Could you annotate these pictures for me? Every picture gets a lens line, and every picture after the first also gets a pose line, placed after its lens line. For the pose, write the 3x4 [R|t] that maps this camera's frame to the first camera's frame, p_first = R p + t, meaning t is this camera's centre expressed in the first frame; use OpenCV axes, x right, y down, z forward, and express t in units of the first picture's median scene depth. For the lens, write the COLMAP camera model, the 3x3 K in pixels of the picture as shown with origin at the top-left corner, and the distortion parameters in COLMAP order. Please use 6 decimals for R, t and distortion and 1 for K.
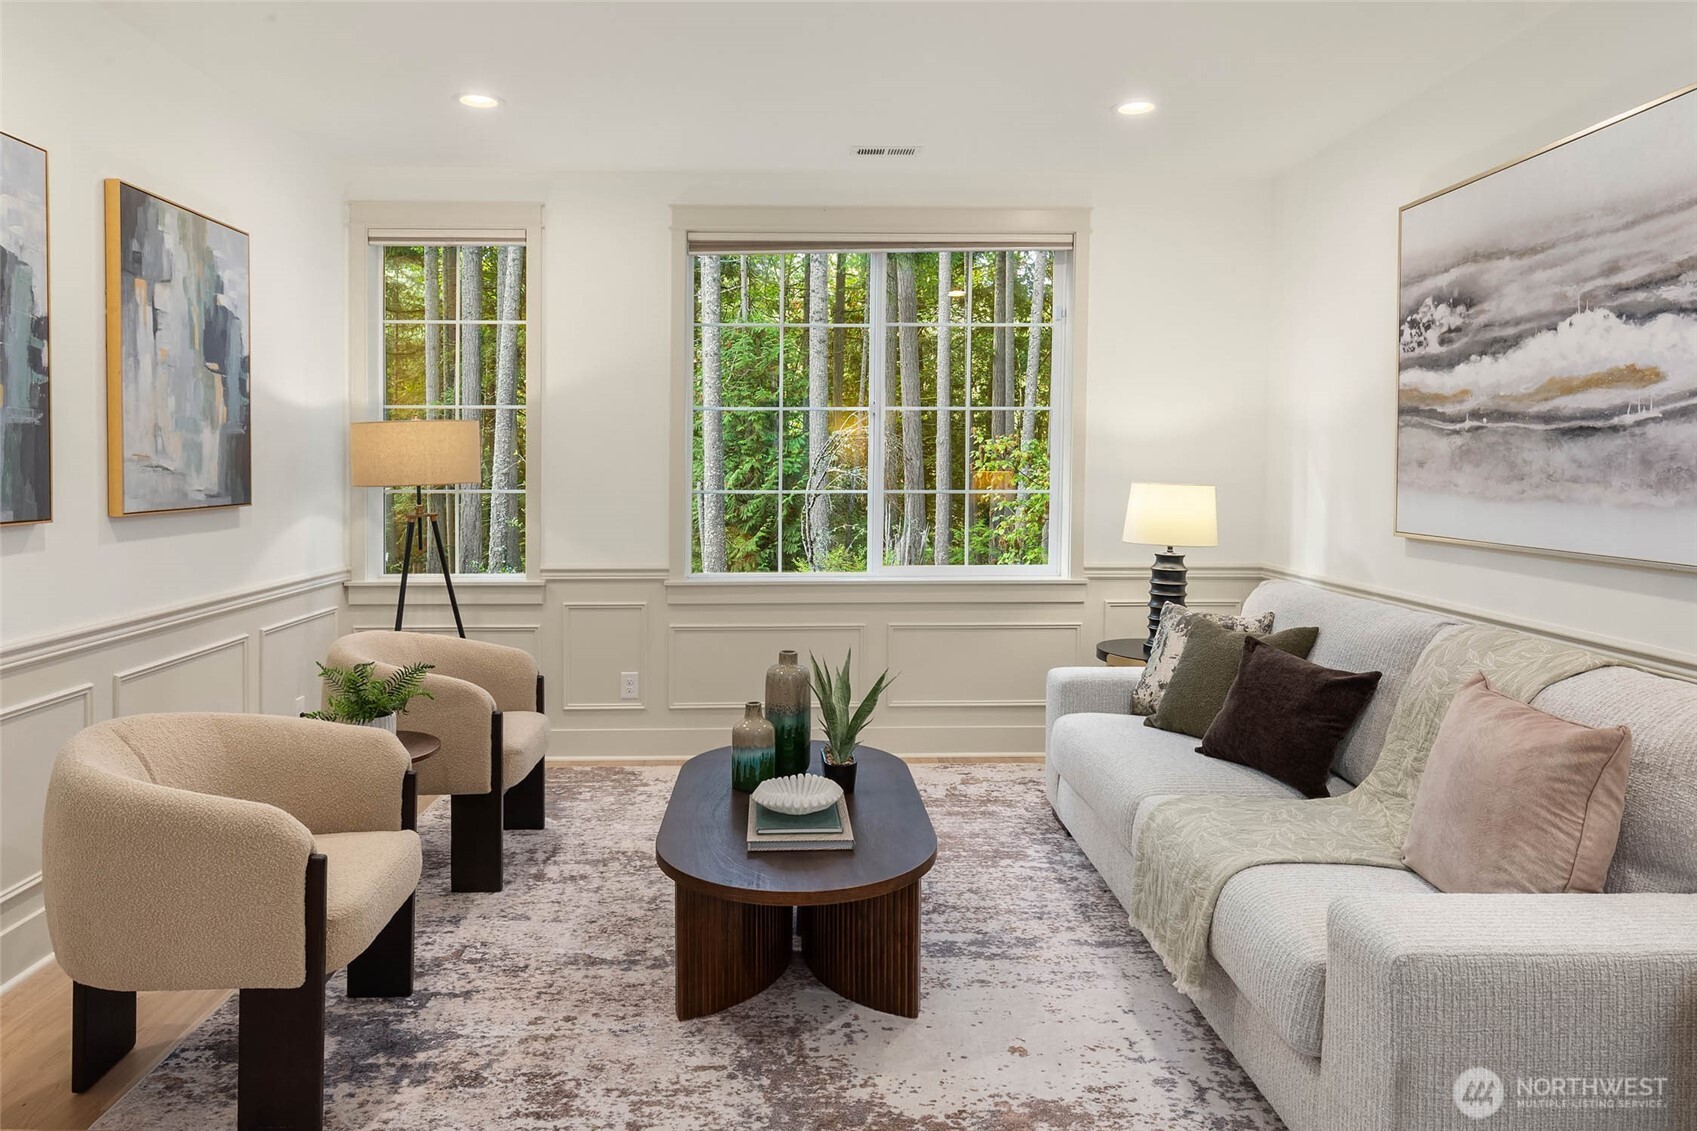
lens RADIAL K [[1084.5, 0, 848.5], [0, 1084.5, 565.5], [0, 0, 1]] dist [0.004972, 0.001567]
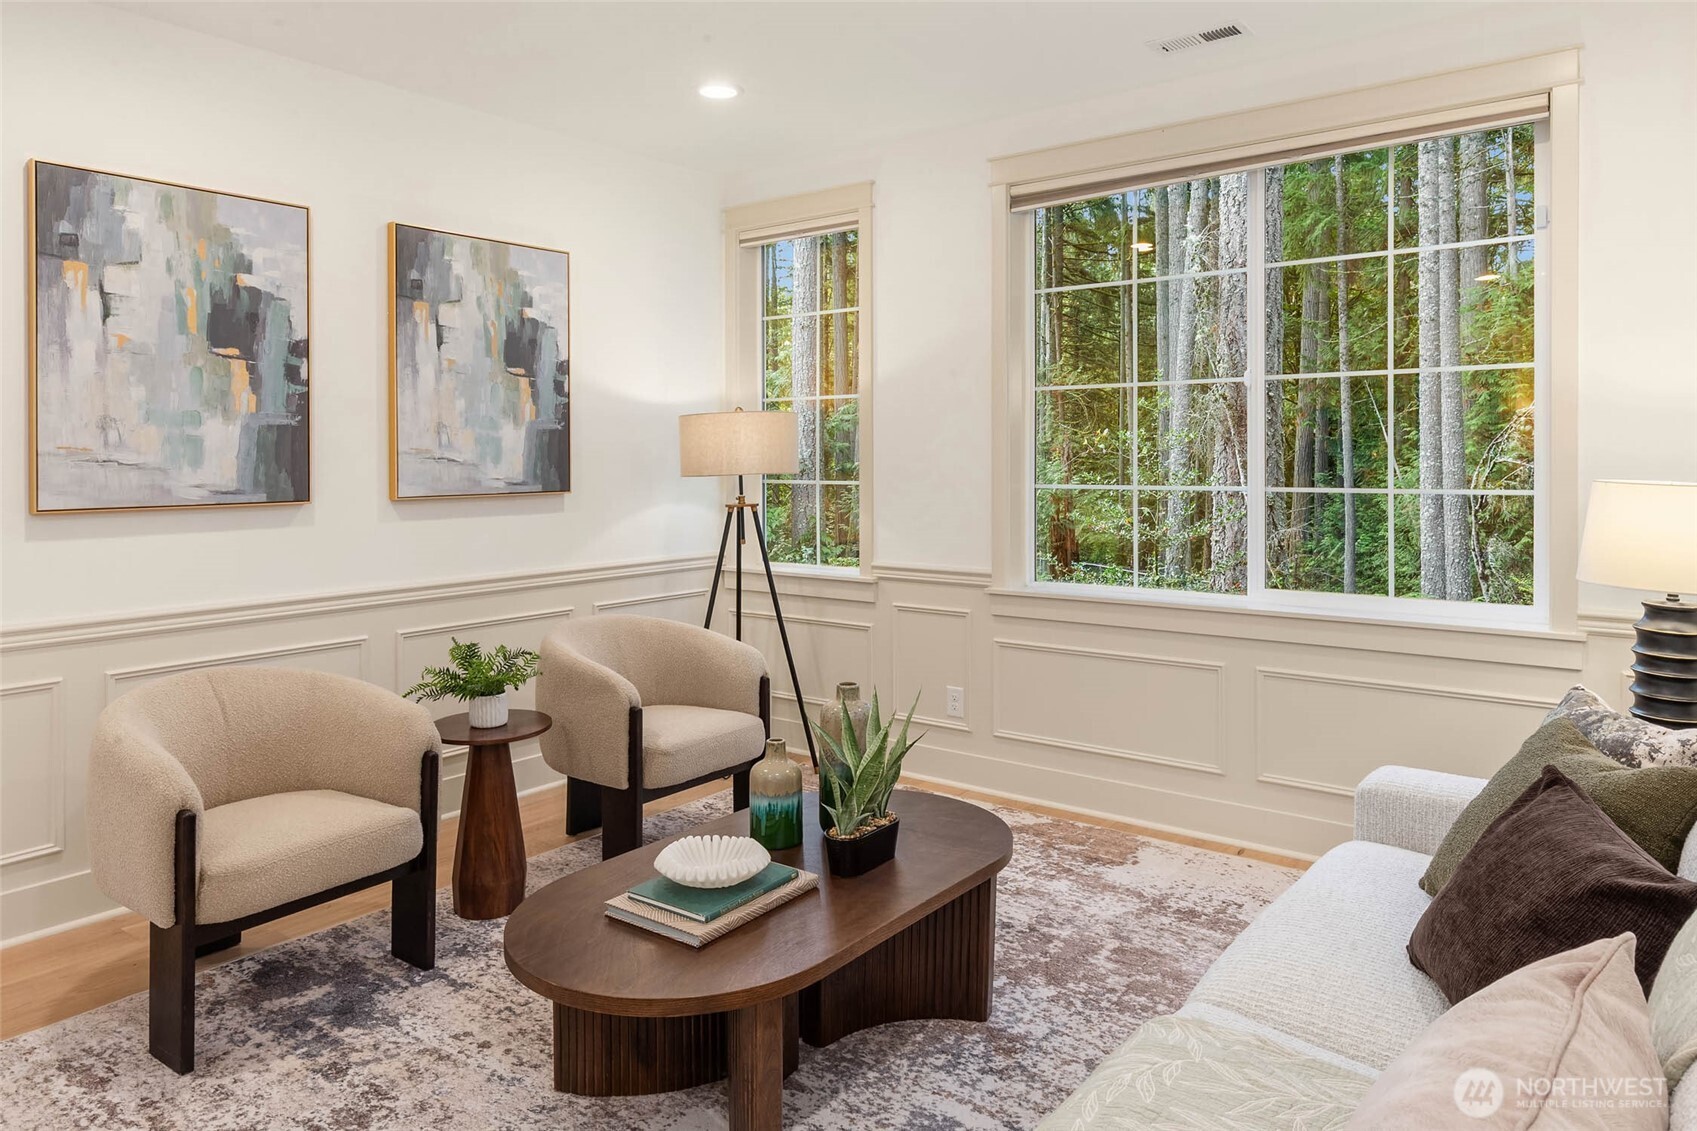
lens RADIAL K [[1115.9, 0, 848.2], [0, 1115.9, 514.1], [0, 0, 1]] dist [0.012652, -0.000857]
pose [[0.762879, 0.030792, -0.645808, 0.479777], [-0.055914, 0.998265, -0.018453, -0.032509], [0.644119, 0.050187, 0.763277, 0.355641]]
